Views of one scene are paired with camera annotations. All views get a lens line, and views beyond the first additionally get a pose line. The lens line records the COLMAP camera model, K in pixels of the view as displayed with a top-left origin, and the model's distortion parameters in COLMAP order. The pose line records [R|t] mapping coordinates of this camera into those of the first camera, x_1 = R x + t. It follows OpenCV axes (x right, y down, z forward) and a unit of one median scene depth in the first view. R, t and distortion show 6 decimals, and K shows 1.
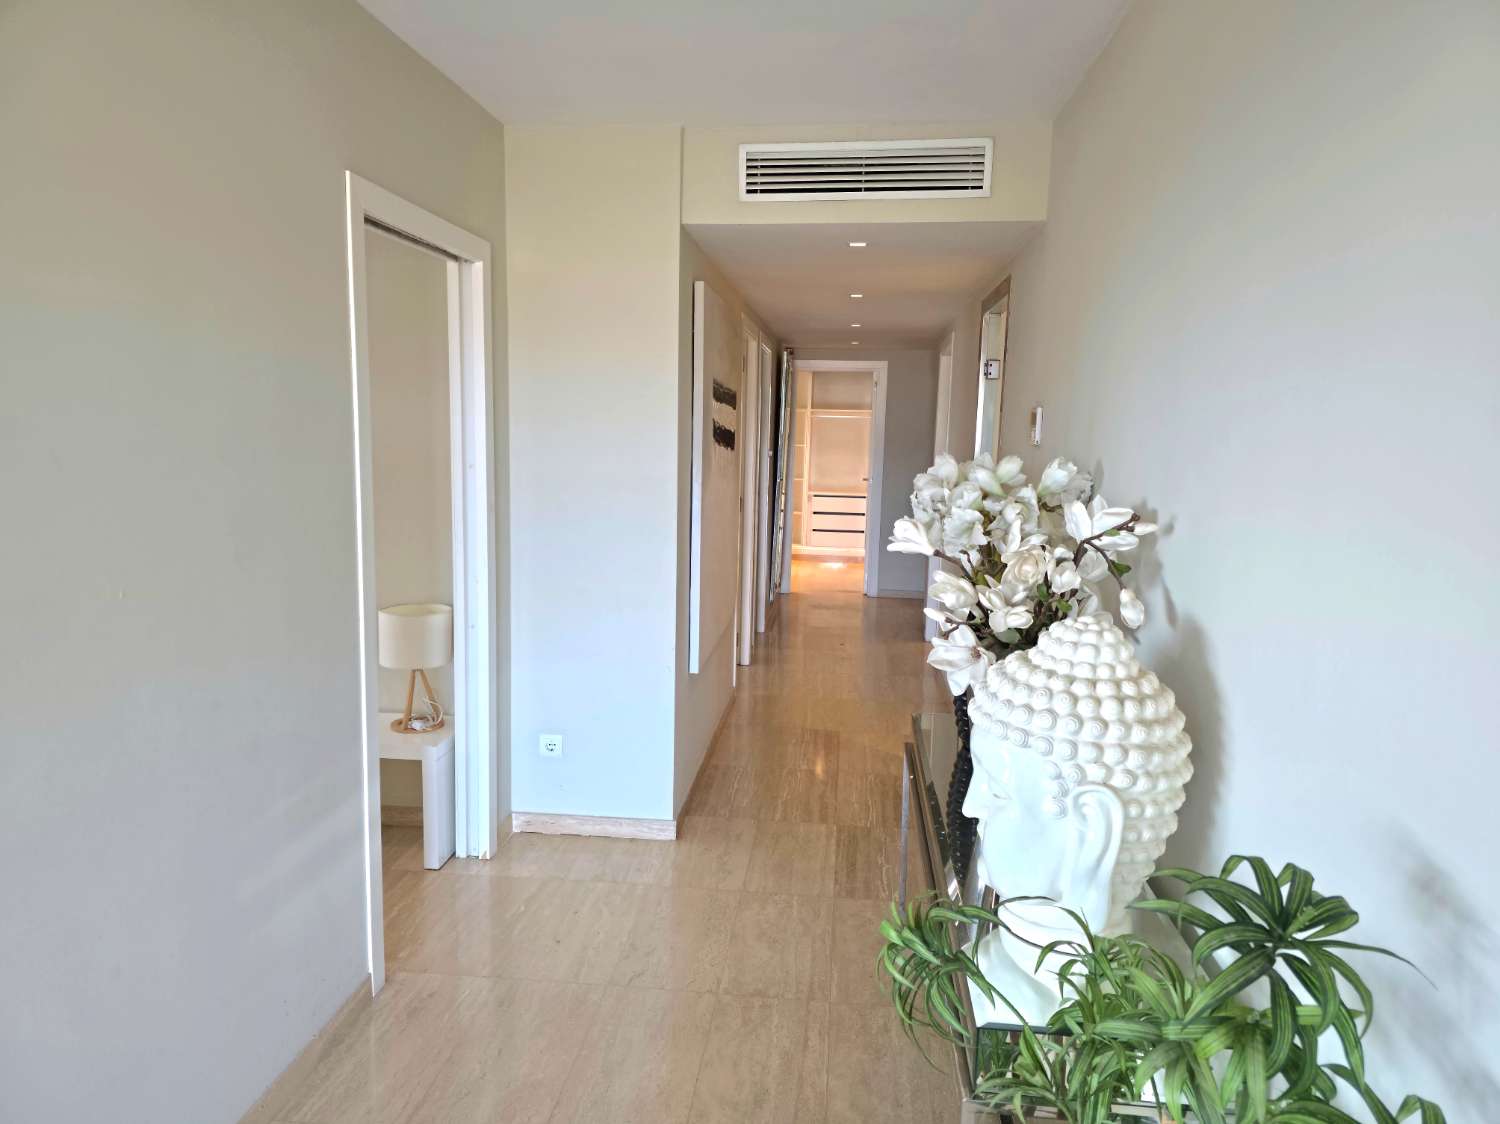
lens RADIAL K [[1003.0, 0, 736.1], [0, 1003.0, 569.3], [0, 0, 1]] dist [0.041776, -0.036314]
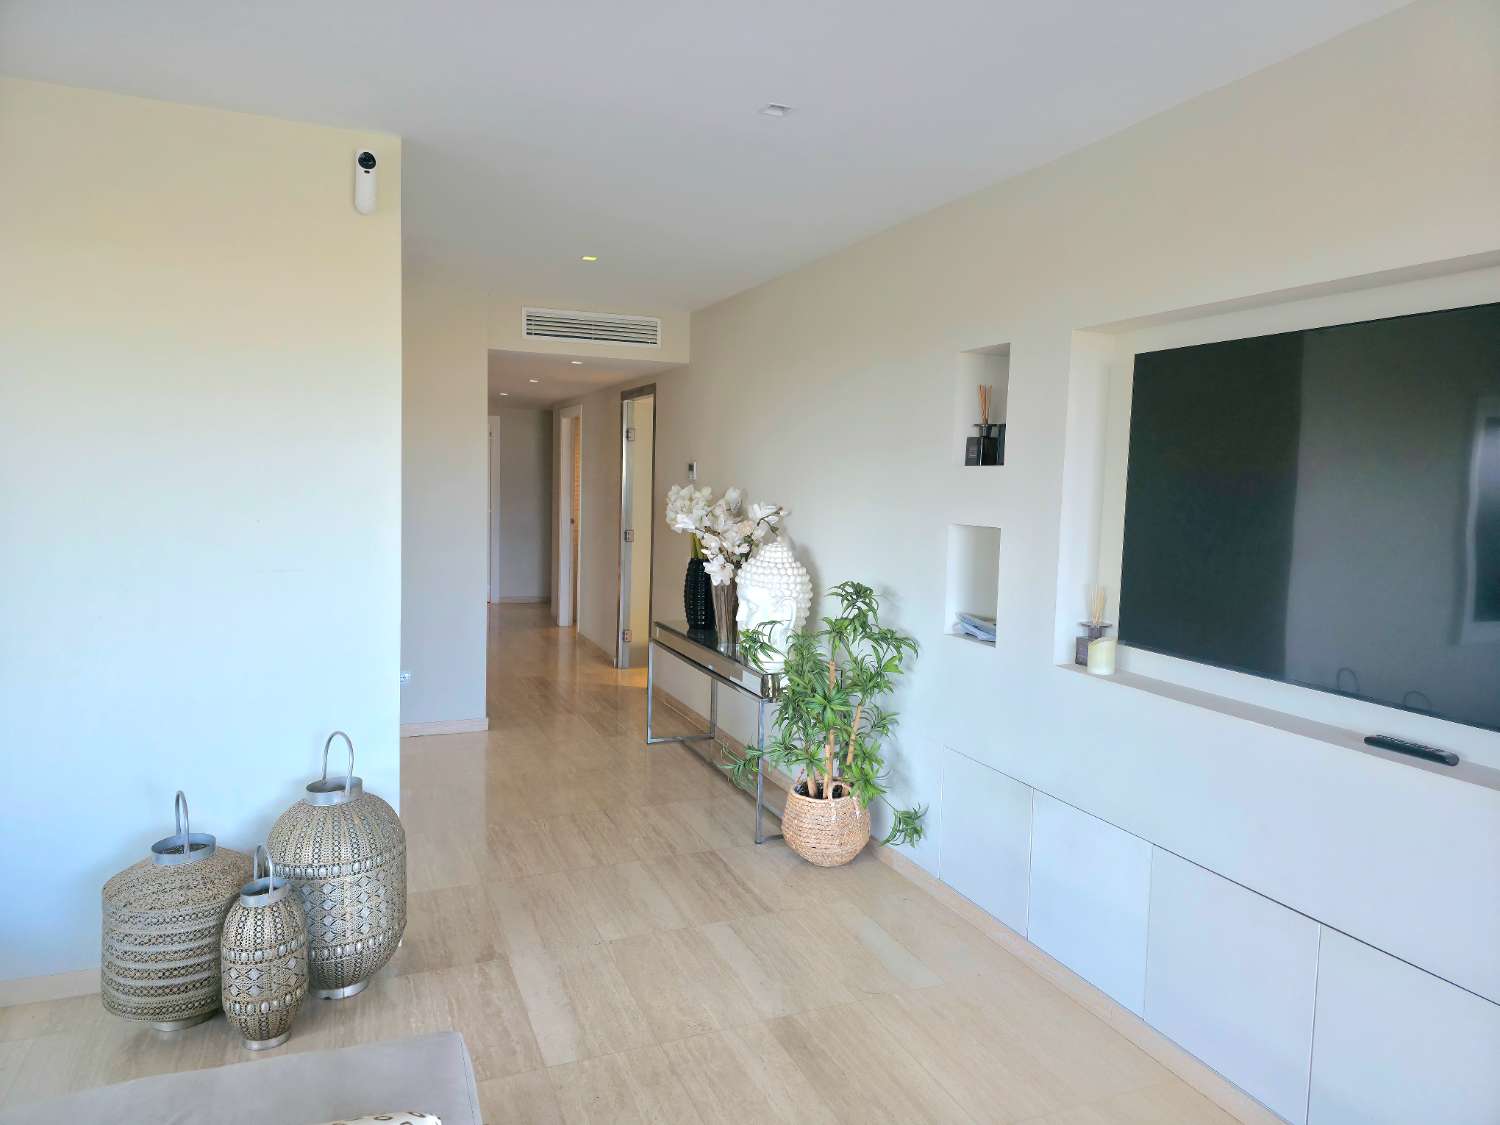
lens RADIAL K [[1003.0, 0, 754.4], [0, 1003.0, 561.1], [0, 0, 1]] dist [0.041776, -0.036314]
pose [[0.870134, -0.038069, 0.491343, -0.910635], [0.060430, 0.997730, -0.029713, 0.151880], [-0.489096, 0.055546, 0.870459, -1.174180]]
